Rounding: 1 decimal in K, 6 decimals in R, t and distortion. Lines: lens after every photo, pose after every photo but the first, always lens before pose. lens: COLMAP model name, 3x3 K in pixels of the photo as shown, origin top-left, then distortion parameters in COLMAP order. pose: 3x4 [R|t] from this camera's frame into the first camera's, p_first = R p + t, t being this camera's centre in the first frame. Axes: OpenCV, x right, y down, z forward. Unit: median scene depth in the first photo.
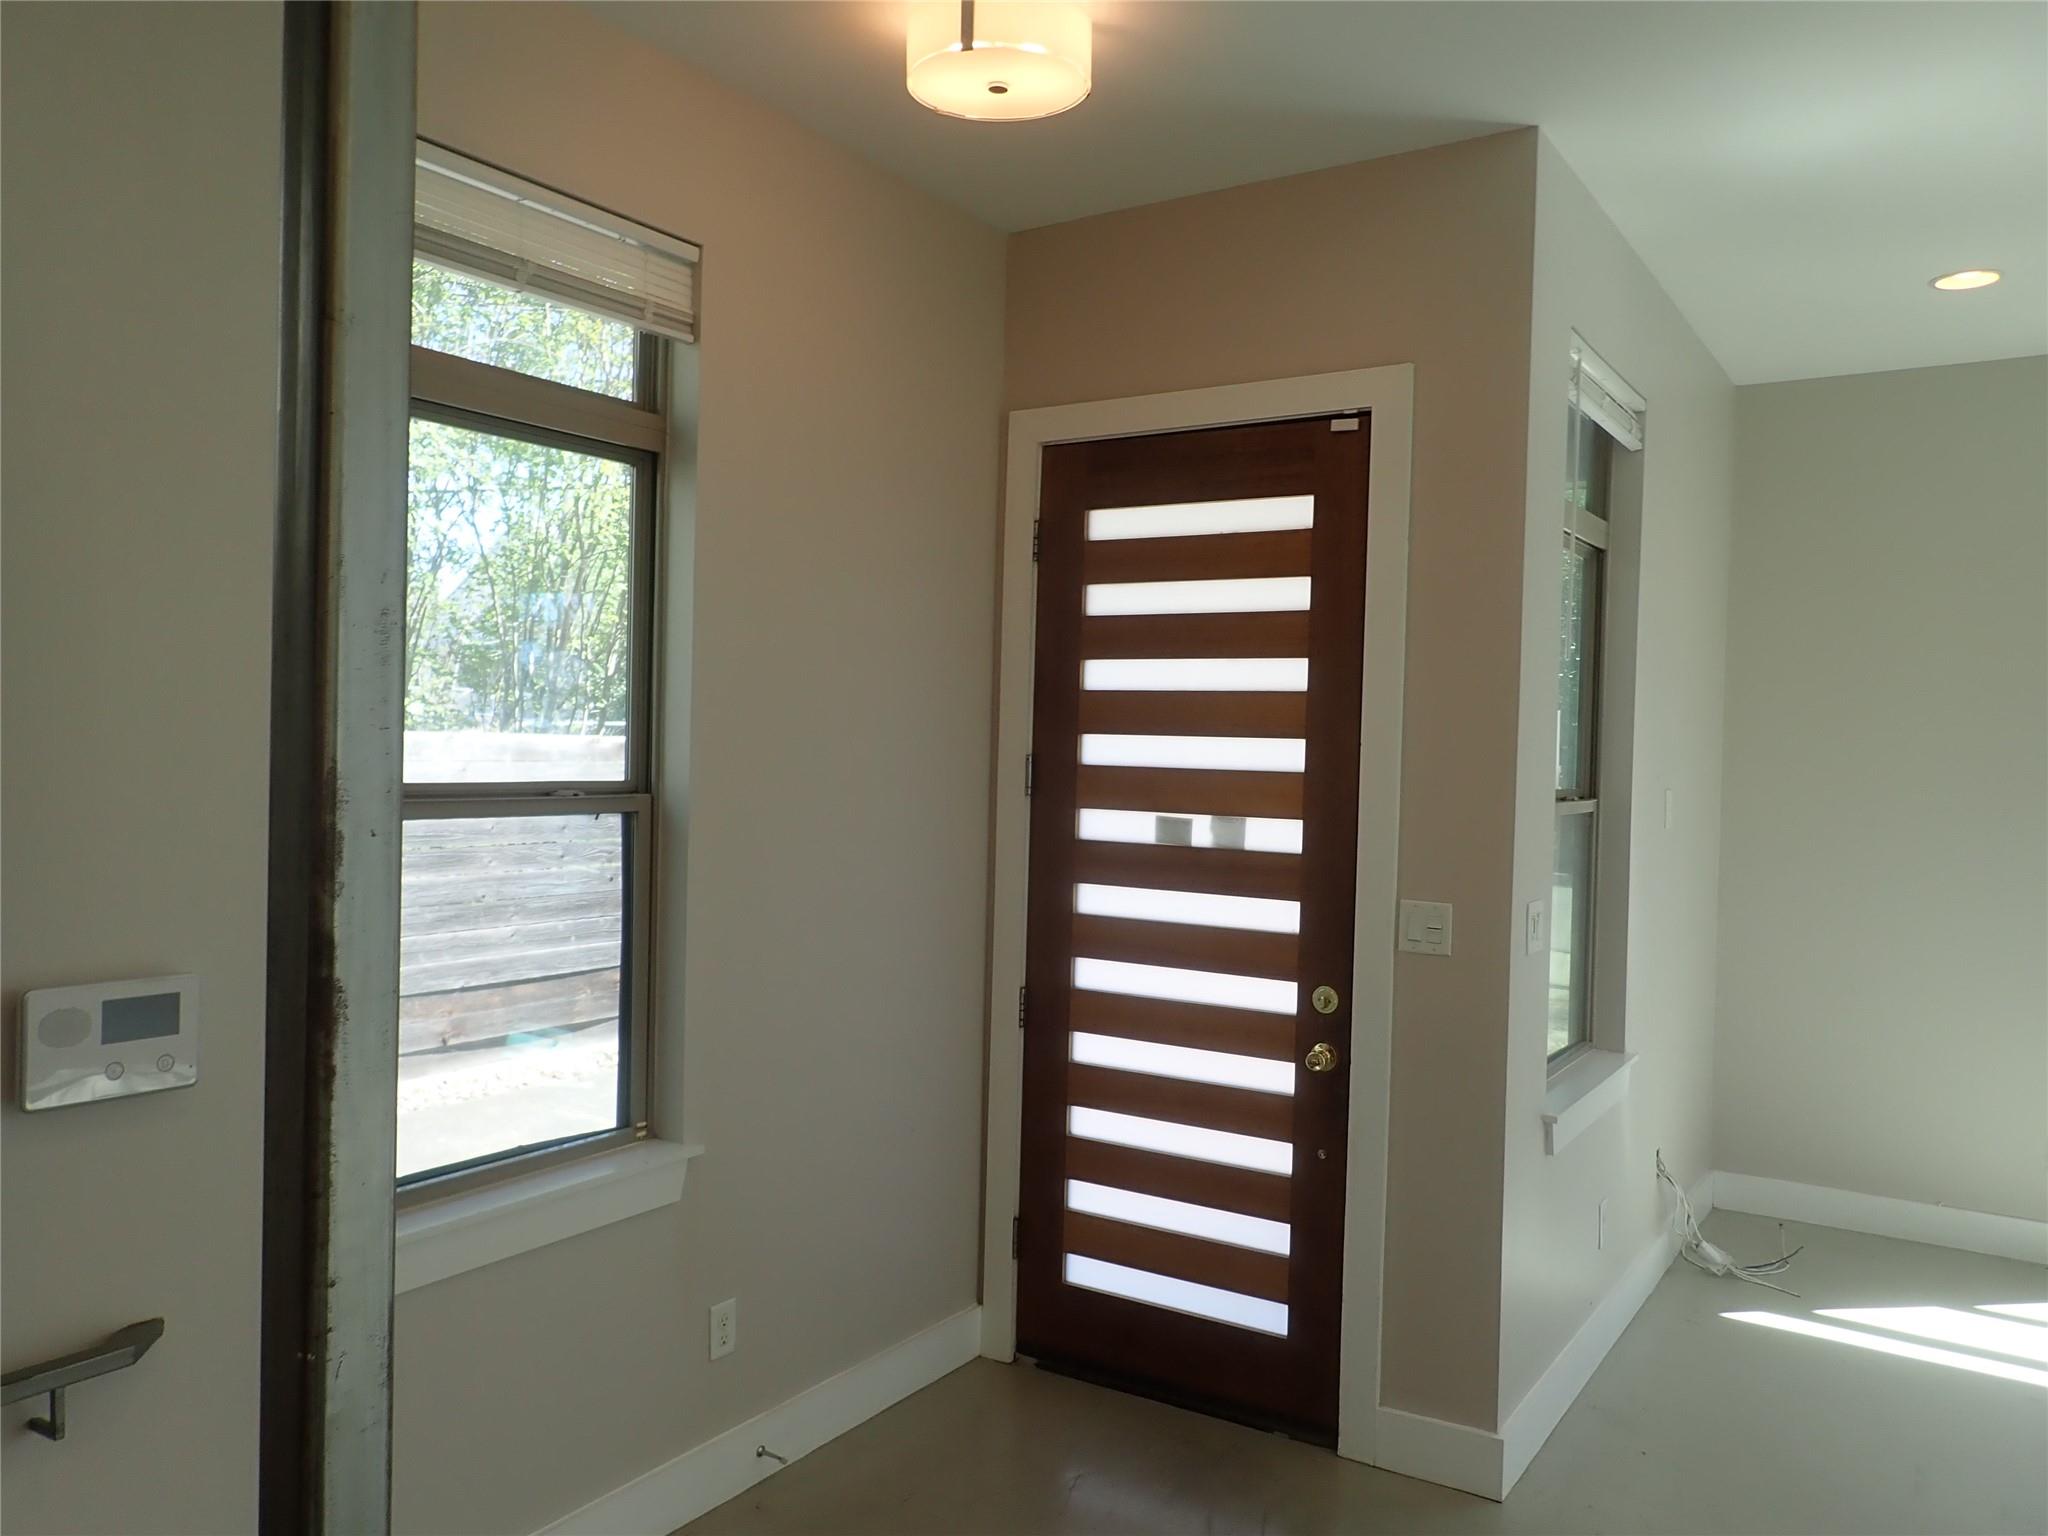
lens RADIAL K [[1521.3, 0, 1050.4], [0, 1521.3, 772.7], [0, 0, 1]] dist [0.006258, -0.003637]
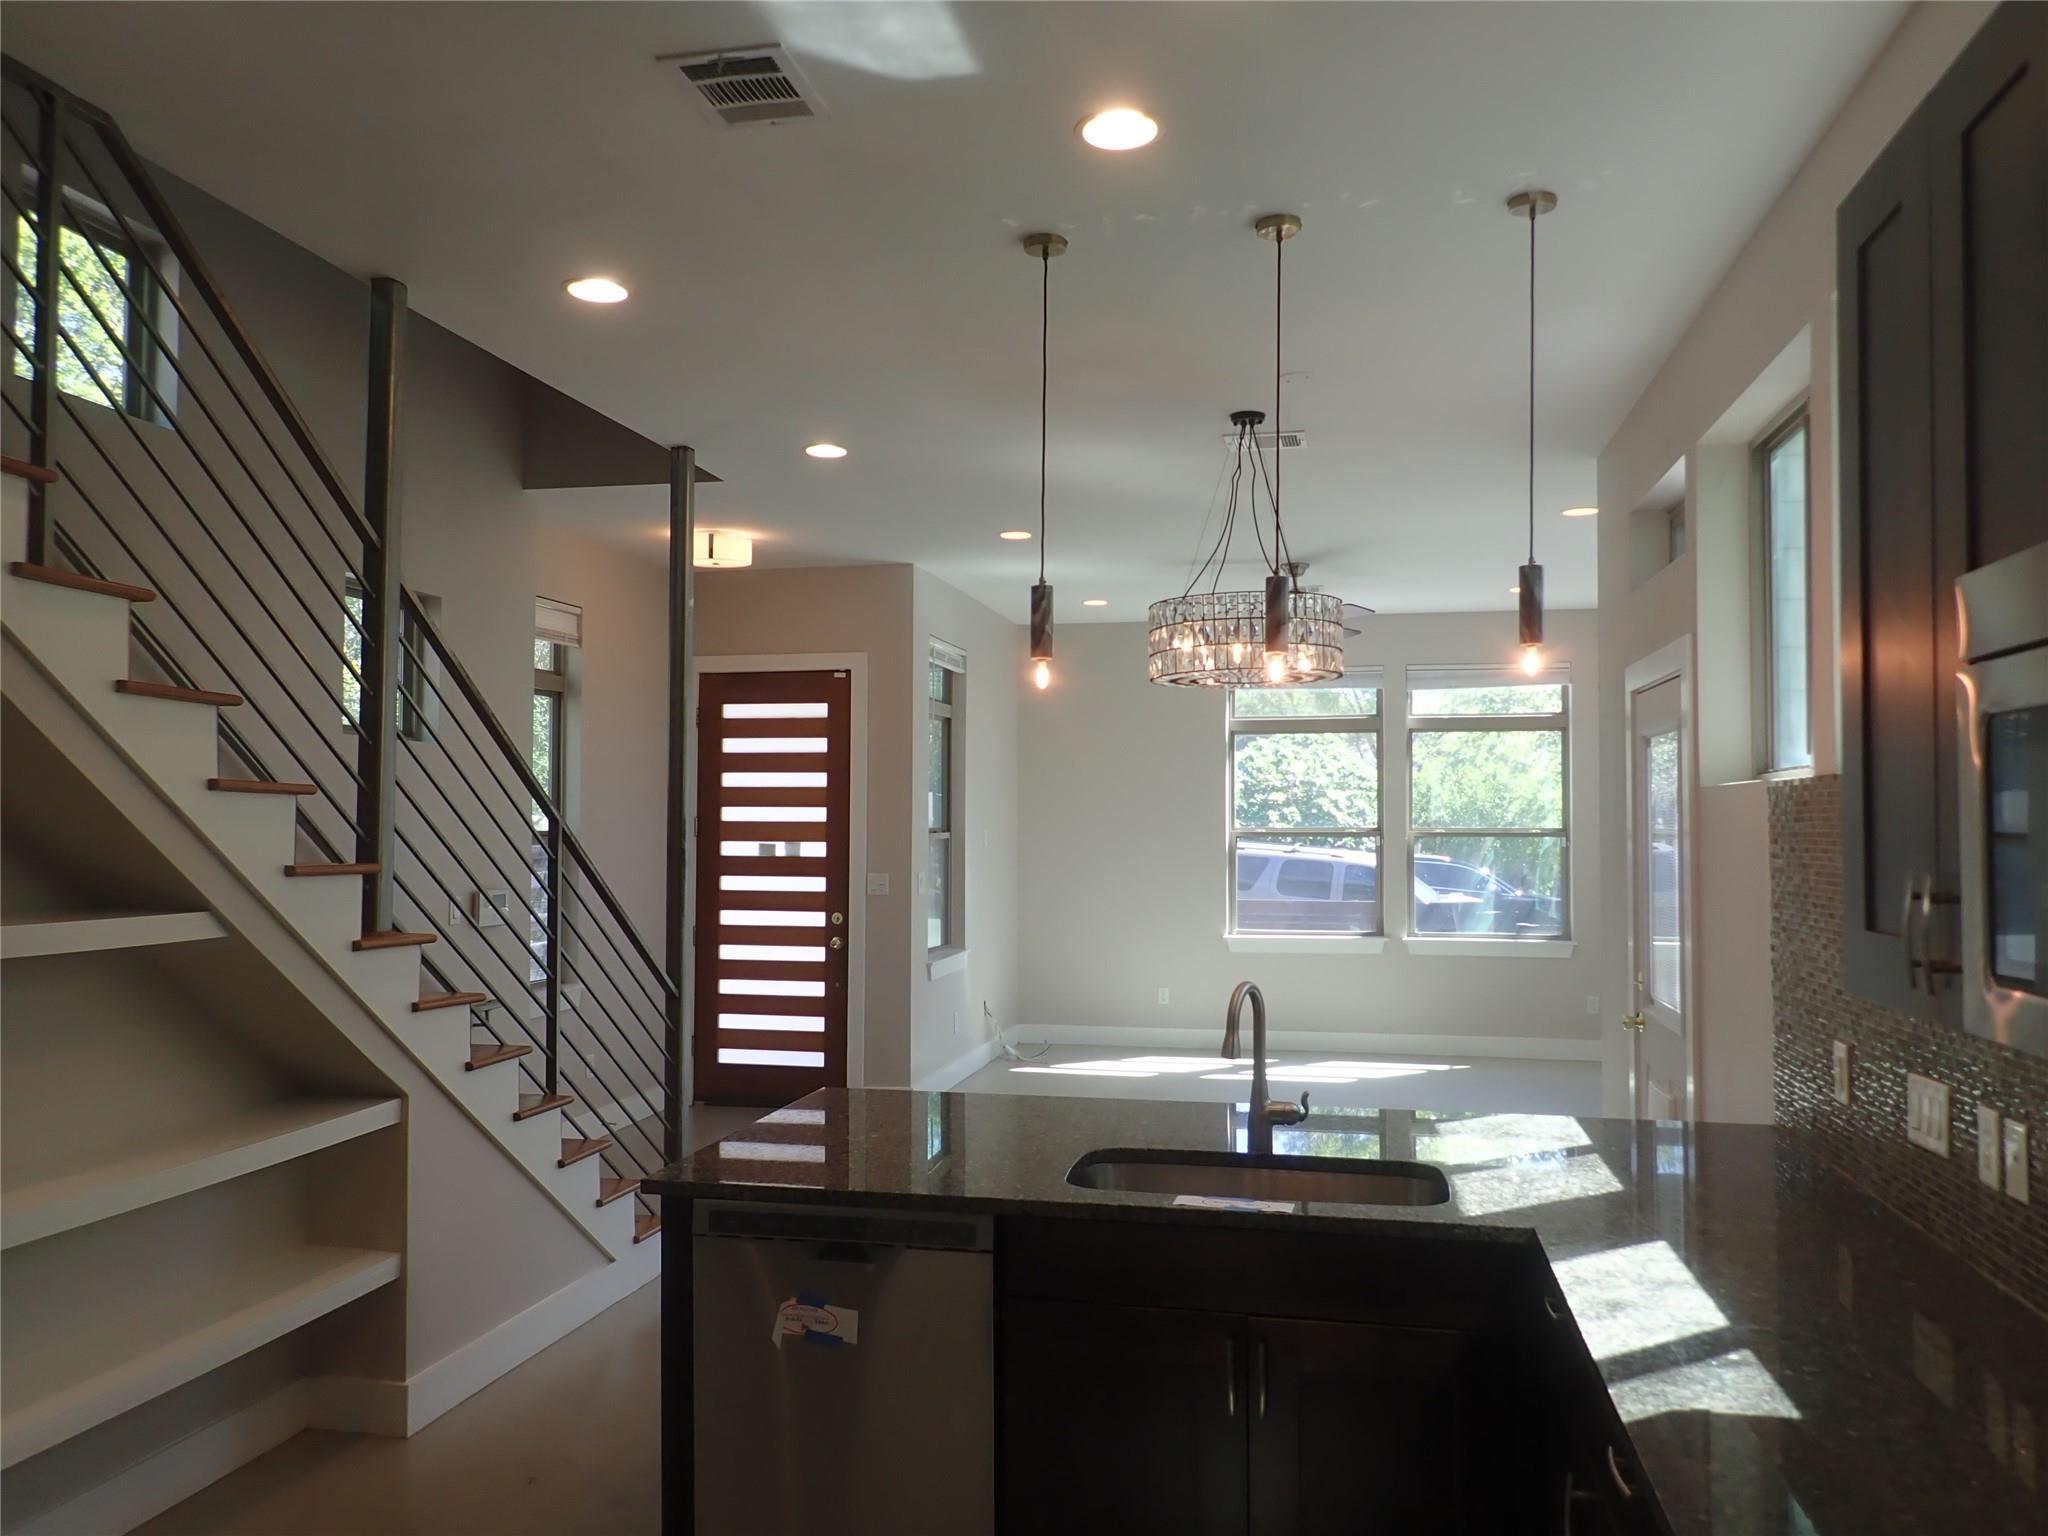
lens RADIAL K [[1526.4, 0, 1010.3], [0, 1526.4, 770.8], [0, 0, 1]] dist [0.006053, -0.004490]
pose [[0.938800, -0.011764, 0.344262, -0.360589], [0.027542, 0.998780, -0.040978, 0.024745], [-0.343360, 0.047952, 0.937979, -1.253539]]
